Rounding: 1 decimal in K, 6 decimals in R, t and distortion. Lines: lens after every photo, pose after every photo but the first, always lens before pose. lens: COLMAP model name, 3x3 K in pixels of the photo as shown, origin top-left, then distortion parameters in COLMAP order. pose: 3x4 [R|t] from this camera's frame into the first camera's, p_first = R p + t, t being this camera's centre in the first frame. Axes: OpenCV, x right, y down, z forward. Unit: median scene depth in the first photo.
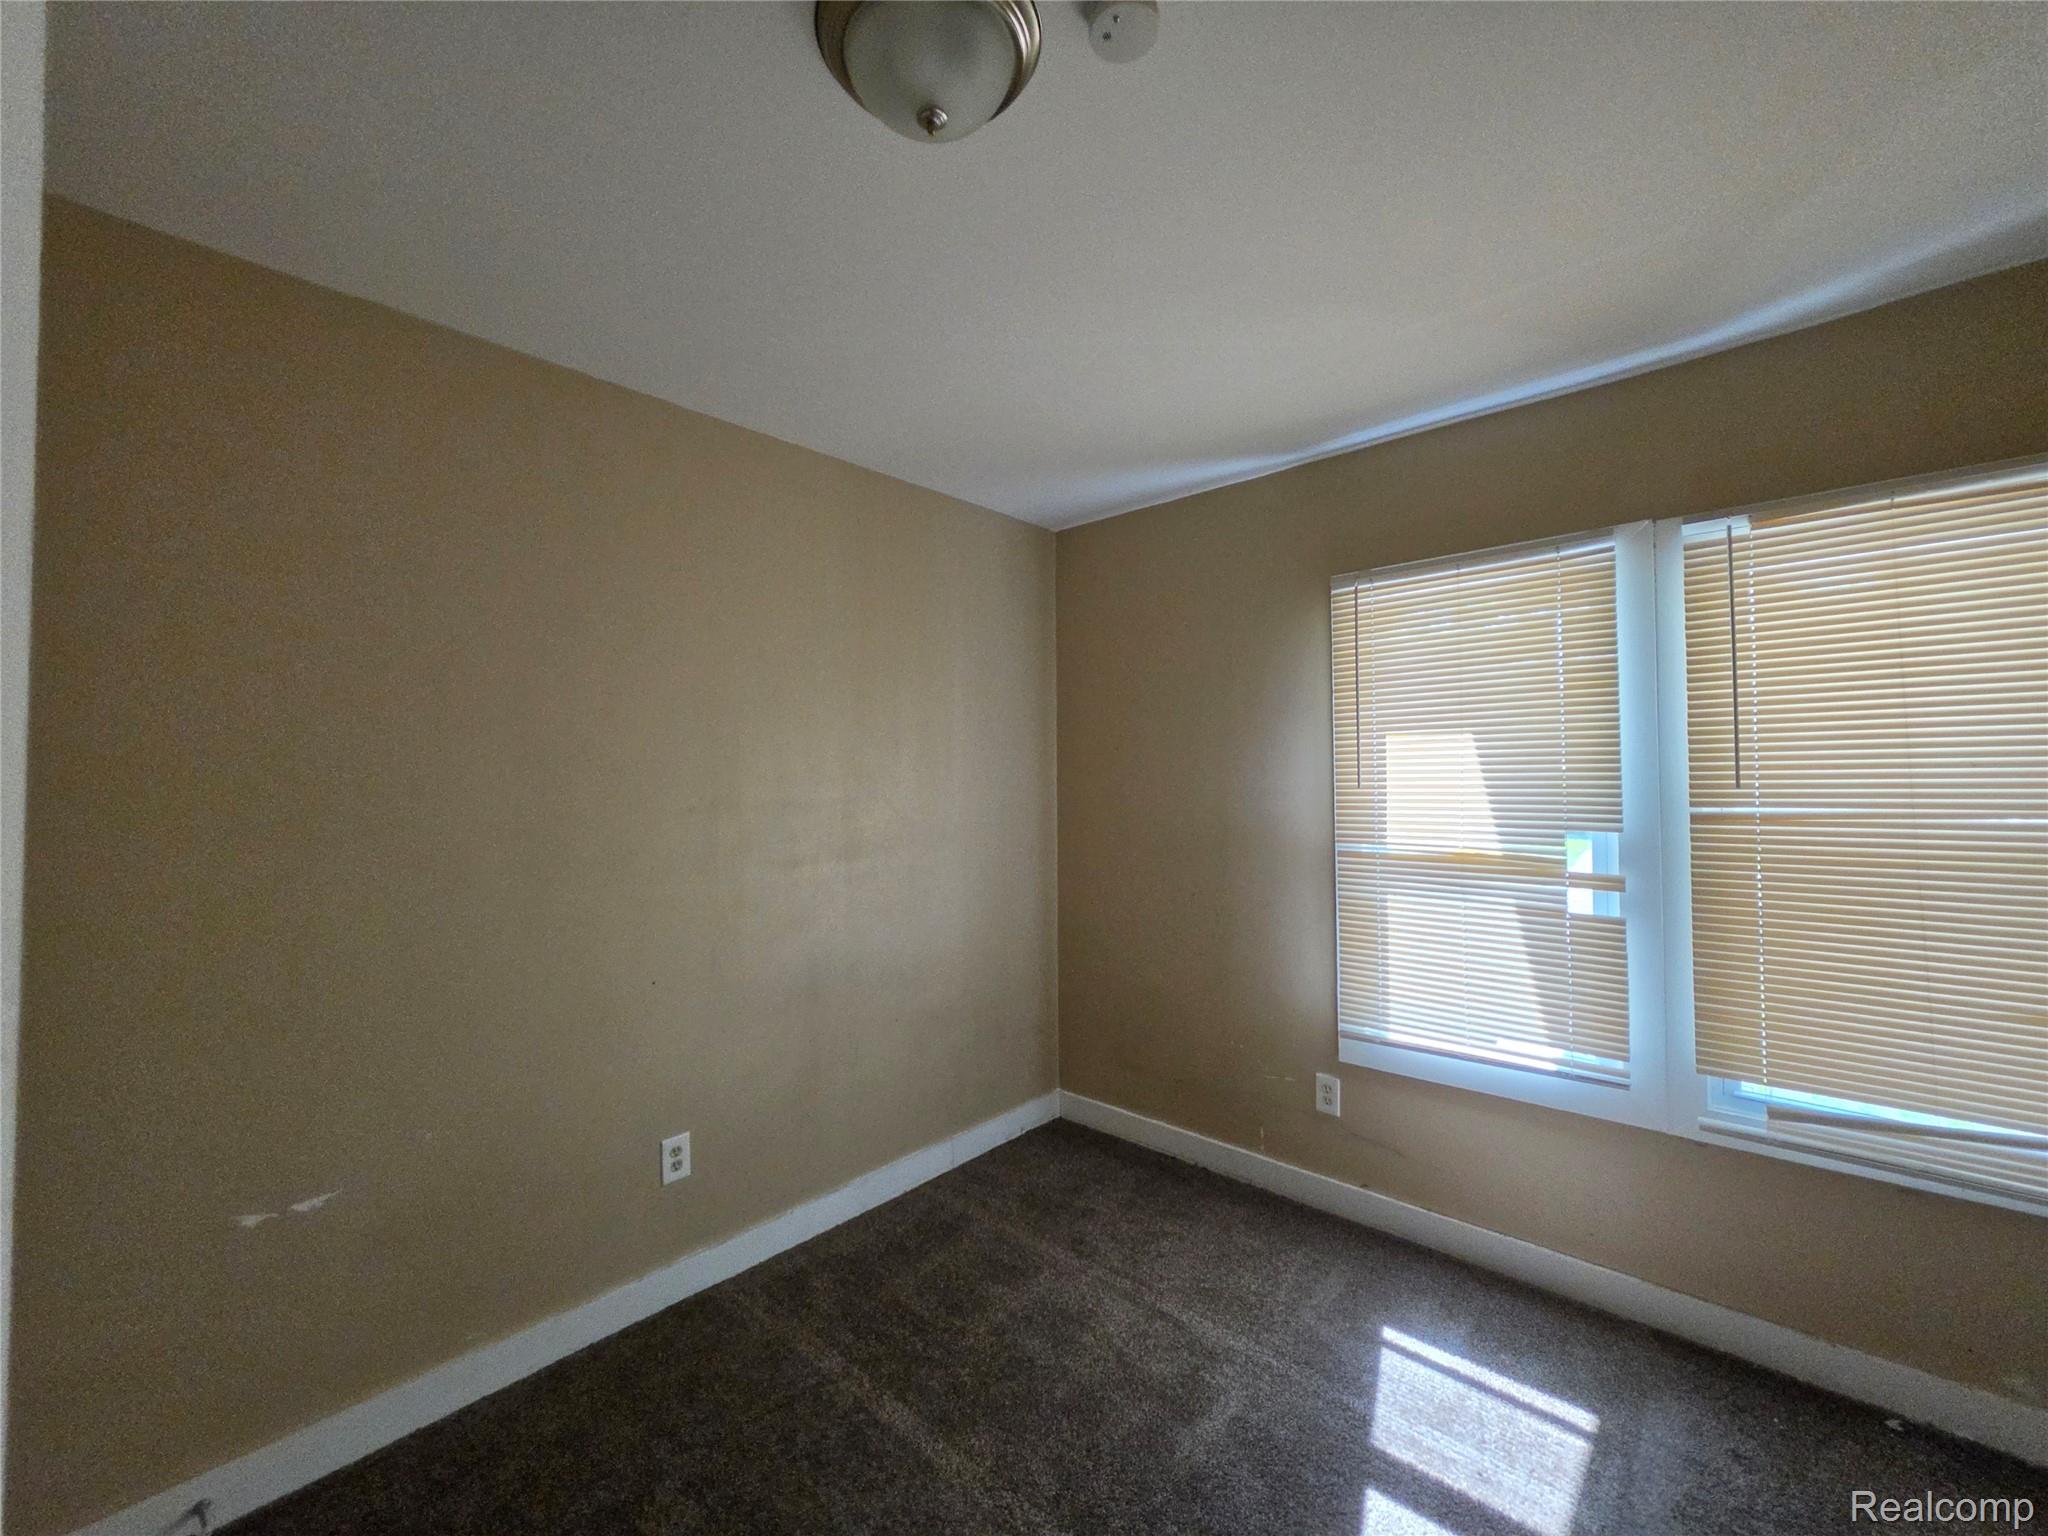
lens RADIAL K [[817.2, 0, 1018.8], [0, 817.2, 764.7], [0, 0, 1]] dist [-0.001523, 0.000605]
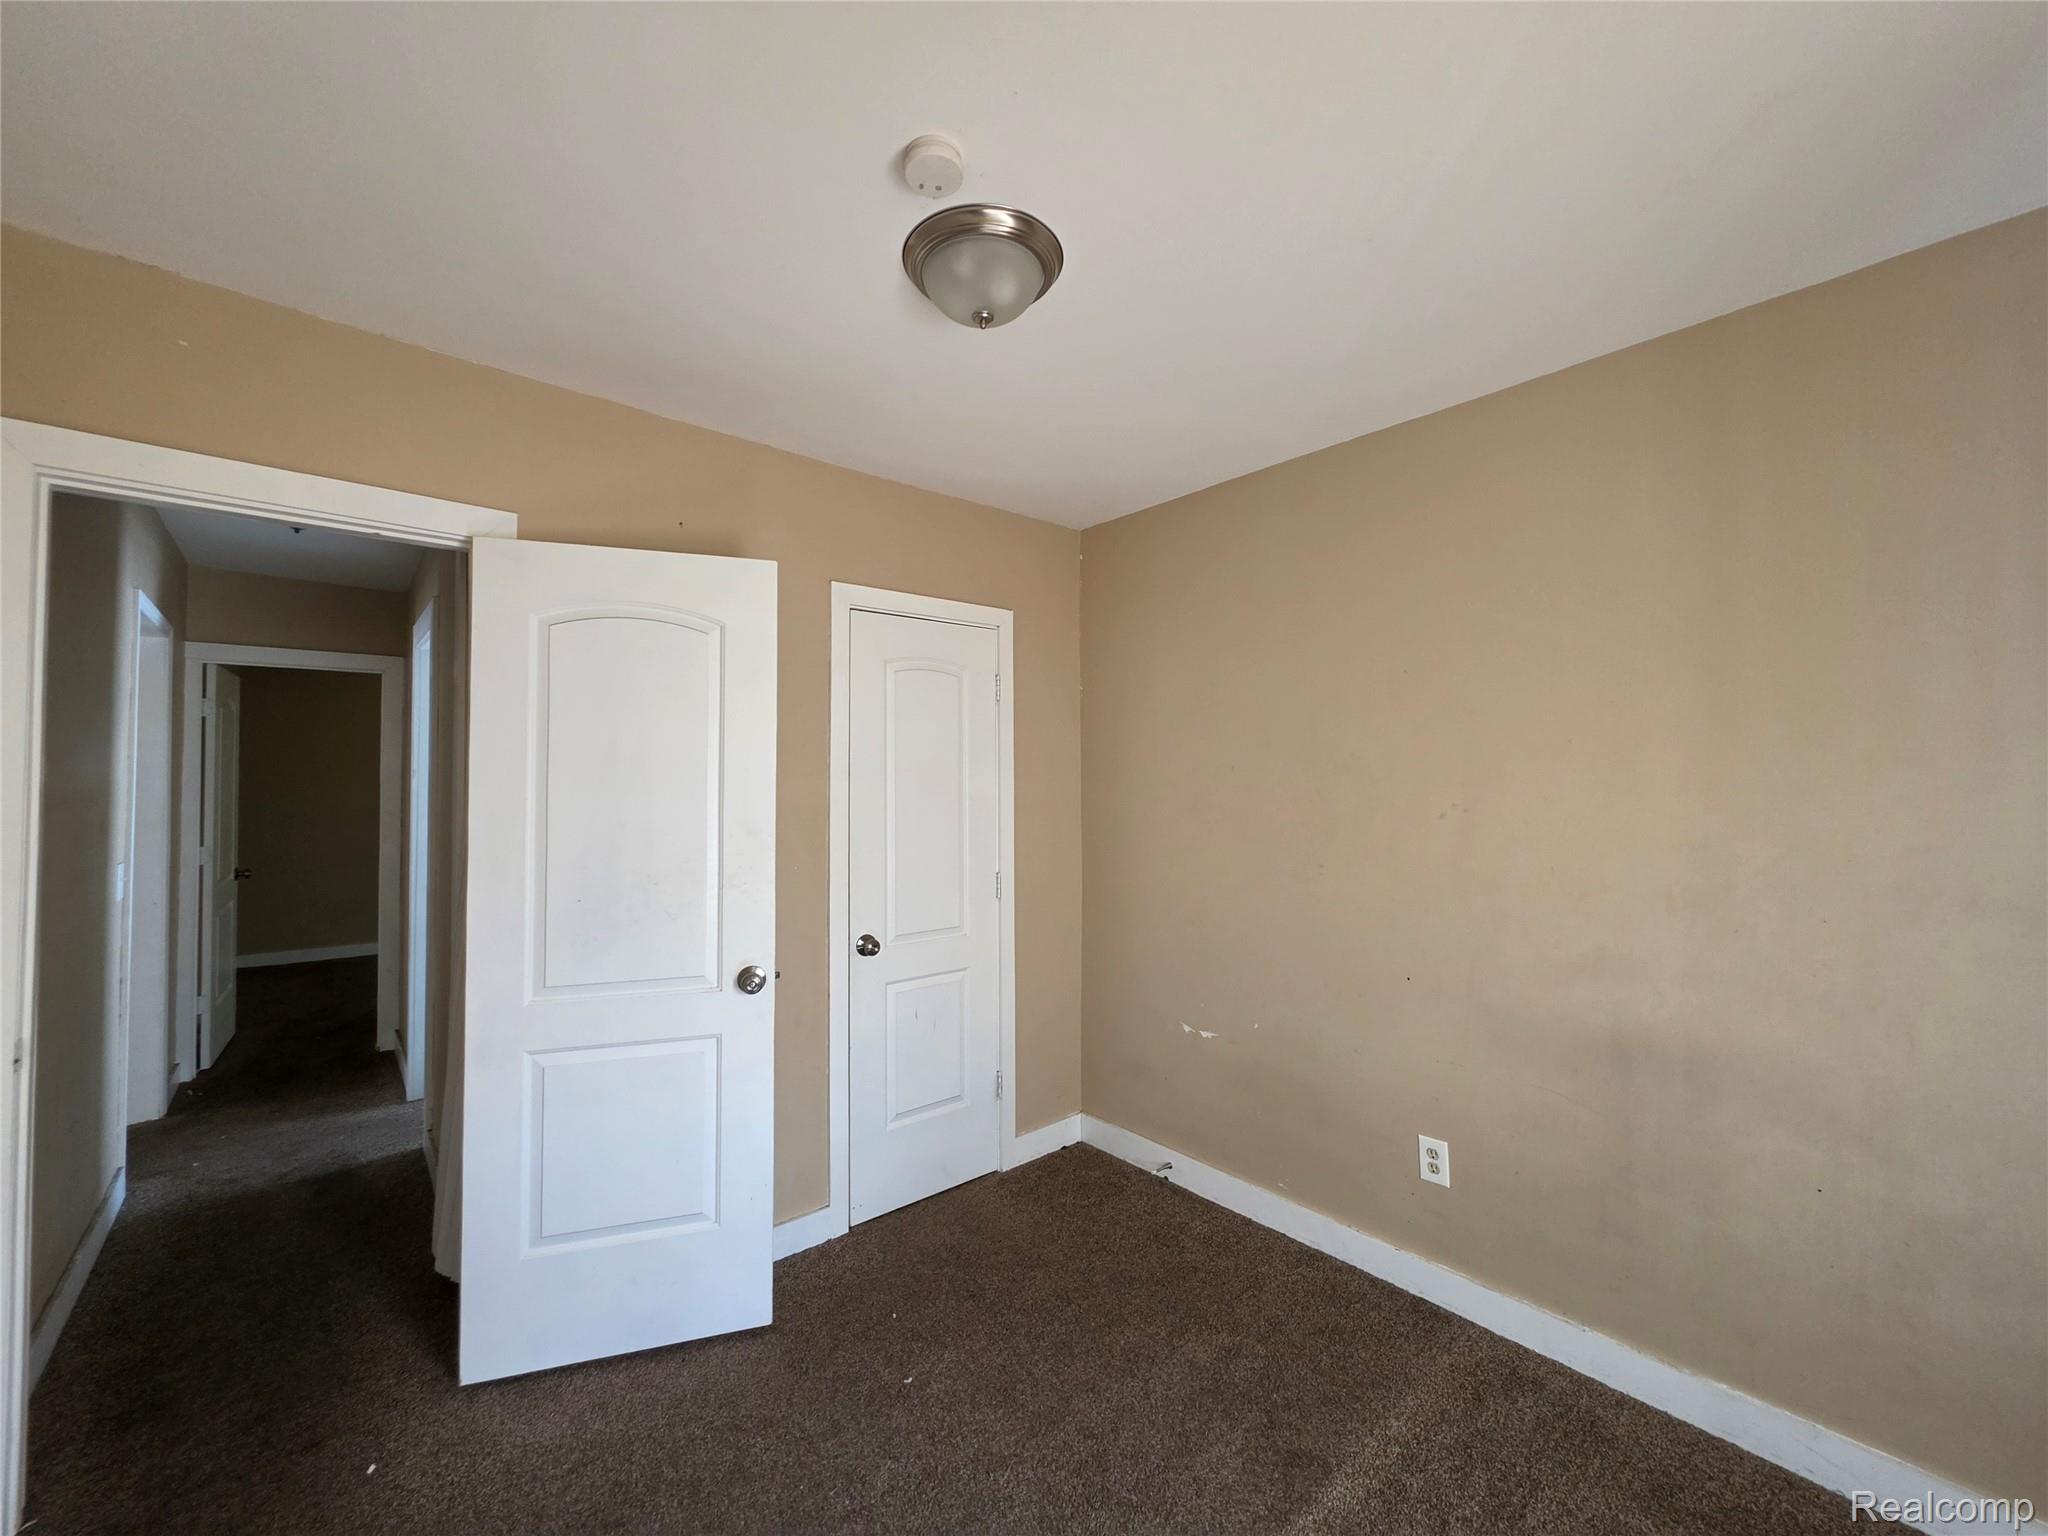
lens RADIAL K [[817.2, 0, 1026.6], [0, 817.2, 767.1], [0, 0, 1]] dist [-0.001523, 0.000605]
pose [[-0.130355, -0.022530, -0.991211, 0.757686], [0.014168, 0.999597, -0.024584, 0.013665], [0.991366, -0.017248, -0.129983, 0.734376]]
